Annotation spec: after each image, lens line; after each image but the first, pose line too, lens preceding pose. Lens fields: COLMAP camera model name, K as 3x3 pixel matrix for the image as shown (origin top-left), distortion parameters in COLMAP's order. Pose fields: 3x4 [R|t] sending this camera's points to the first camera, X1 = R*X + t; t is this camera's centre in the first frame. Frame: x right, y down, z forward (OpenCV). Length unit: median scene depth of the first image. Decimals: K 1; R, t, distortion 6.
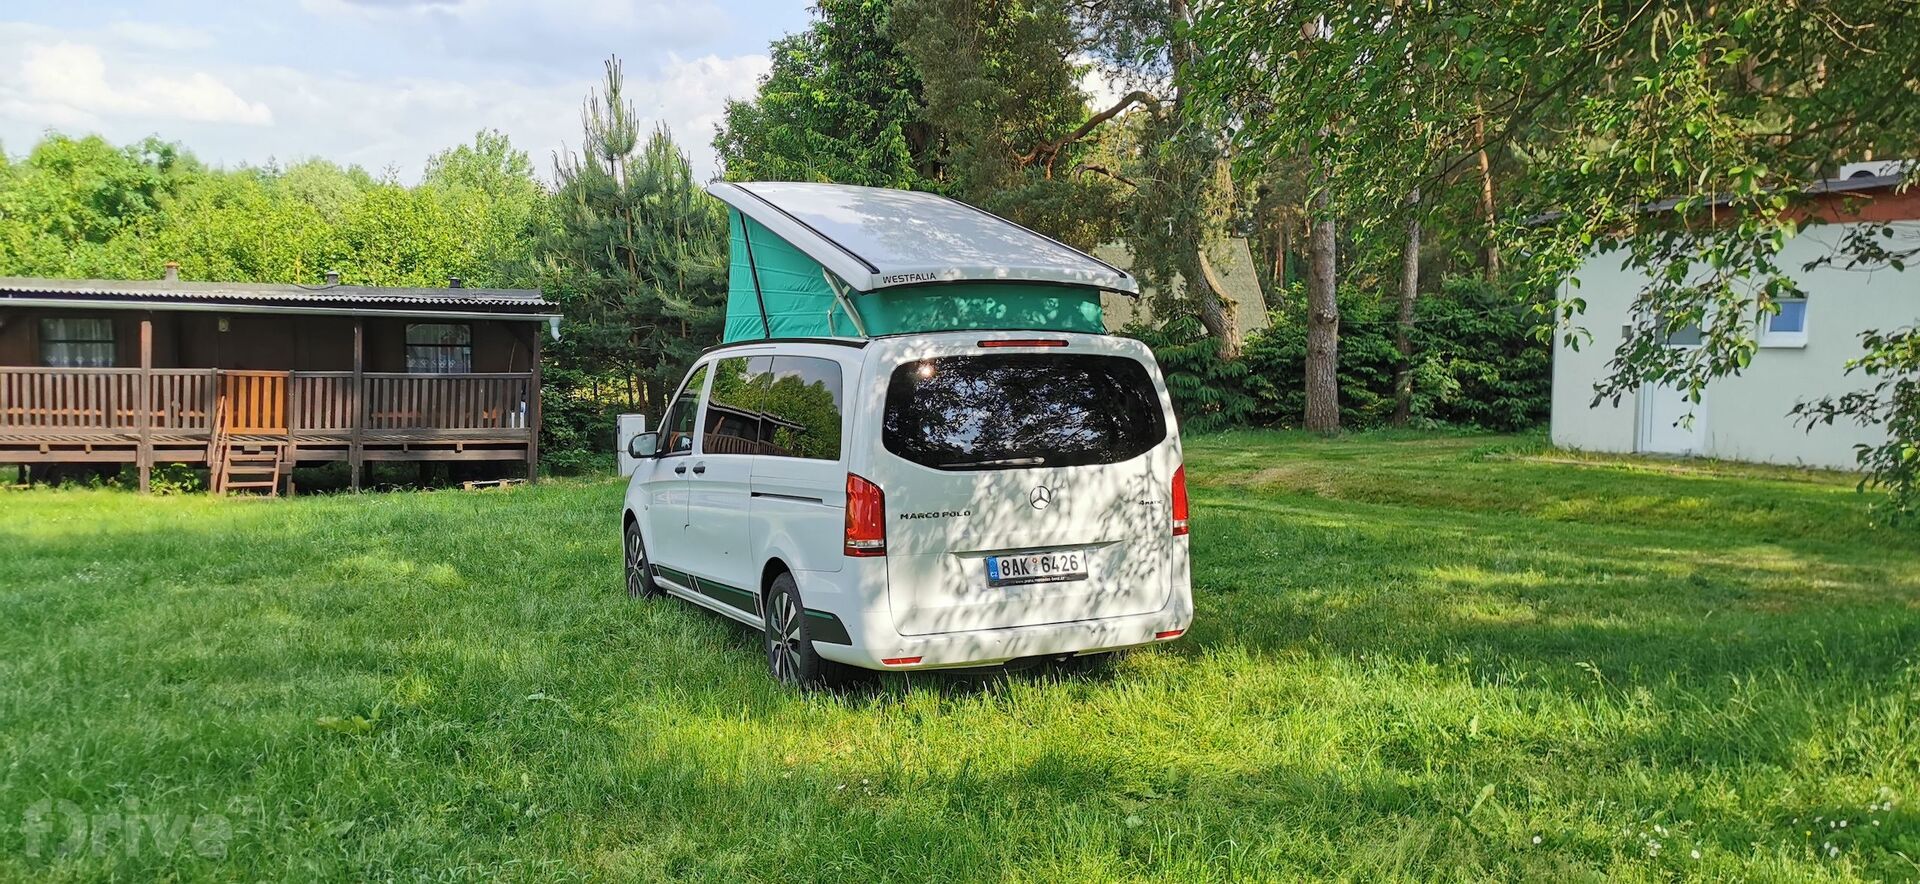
lens RADIAL K [[1573.6, 0, 911.4], [0, 1573.6, 445.7], [0, 0, 1]] dist [0.059182, -0.038775]
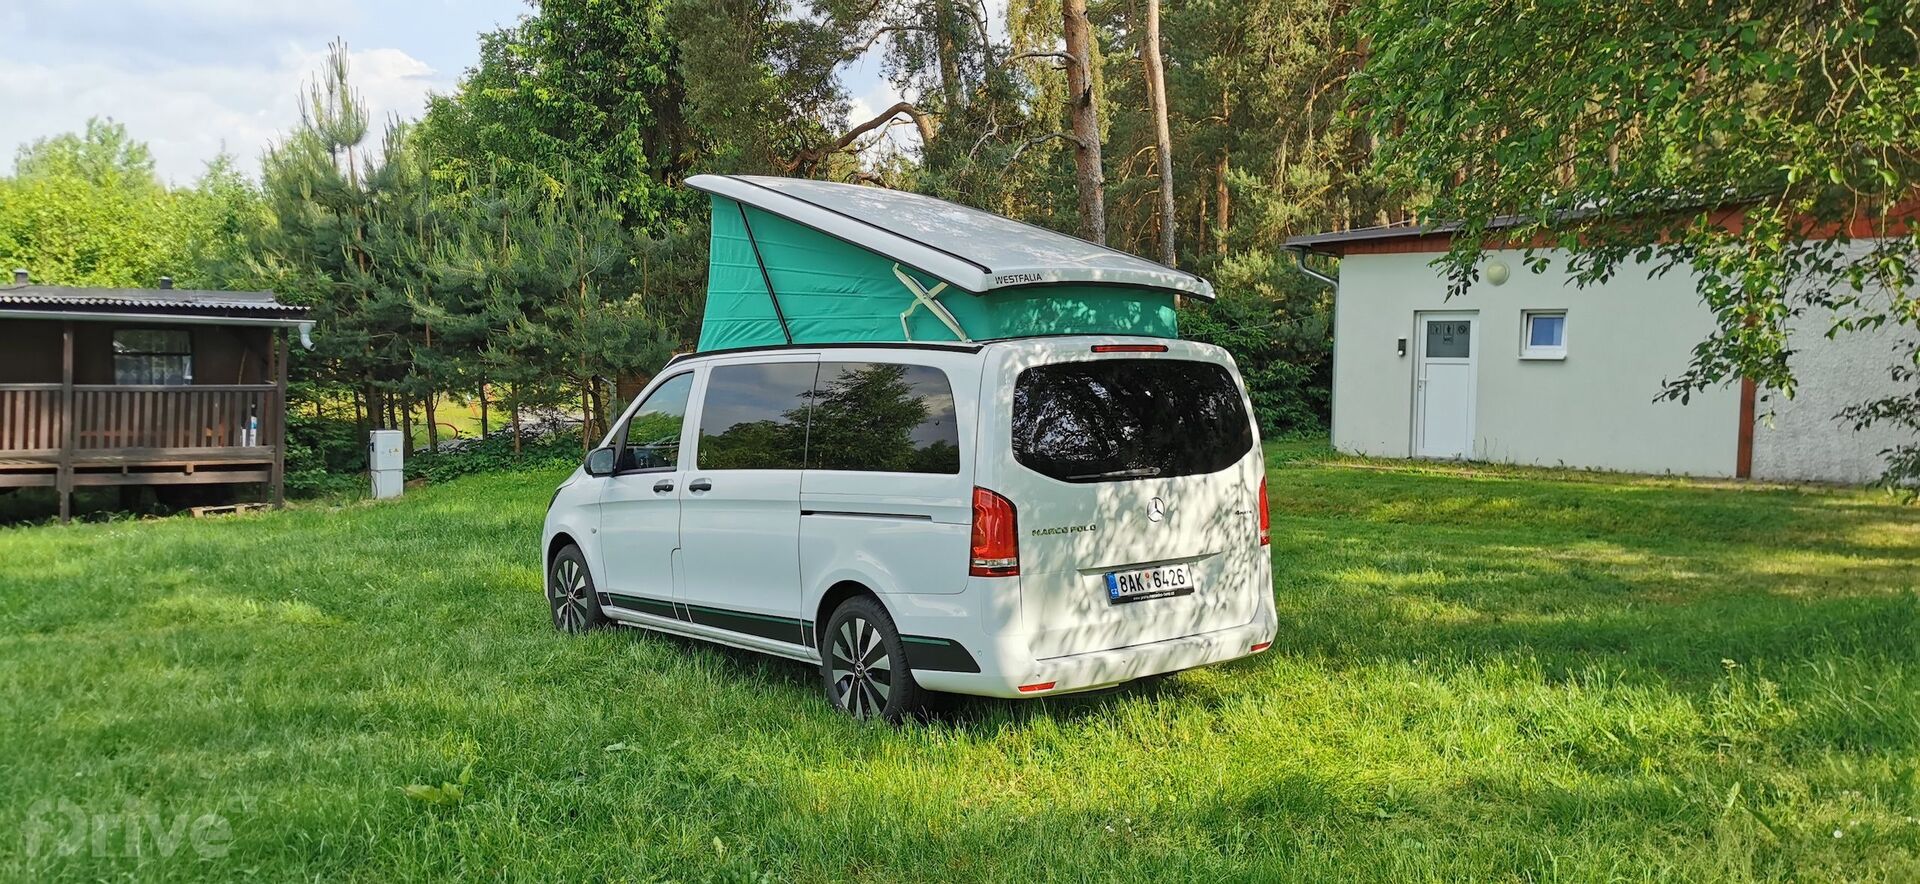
lens RADIAL K [[1573.6, 0, 952.0], [0, 1573.6, 443.3], [0, 0, 1]] dist [0.059182, -0.038775]
pose [[0.971294, -0.010700, 0.237643, -0.134243], [0.013092, 0.999878, -0.008488, -0.000404], [-0.237523, 0.011356, 0.971315, 0.050021]]
